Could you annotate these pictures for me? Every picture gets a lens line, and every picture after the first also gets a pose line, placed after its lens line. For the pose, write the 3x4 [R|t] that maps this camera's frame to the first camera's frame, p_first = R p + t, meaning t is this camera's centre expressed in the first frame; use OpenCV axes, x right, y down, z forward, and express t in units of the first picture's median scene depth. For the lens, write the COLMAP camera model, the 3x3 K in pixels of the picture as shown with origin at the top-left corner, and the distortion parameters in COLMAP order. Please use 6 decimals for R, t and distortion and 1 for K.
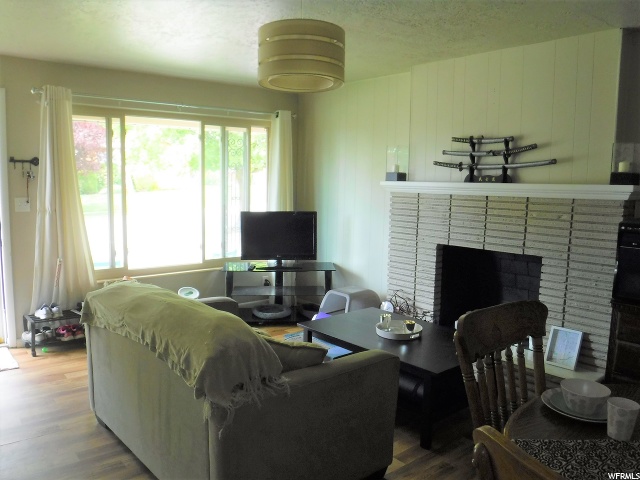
lens RADIAL K [[525.5, 0, 317.2], [0, 525.5, 243.6], [0, 0, 1]] dist [-0.093186, 0.002417]
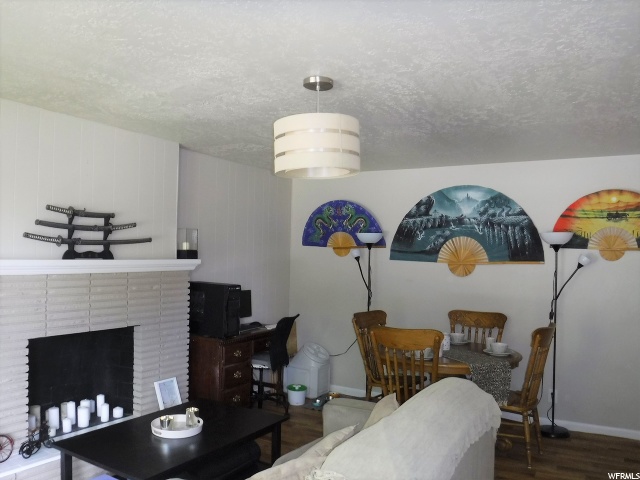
lens RADIAL K [[525.5, 0, 317.2], [0, 525.5, 243.6], [0, 0, 1]] dist [-0.093186, 0.002417]
pose [[-0.343613, 0.018637, 0.938926, -0.694942], [0.108449, 0.993902, 0.019960, -0.121659], [-0.932828, 0.108684, -0.343539, 0.953823]]
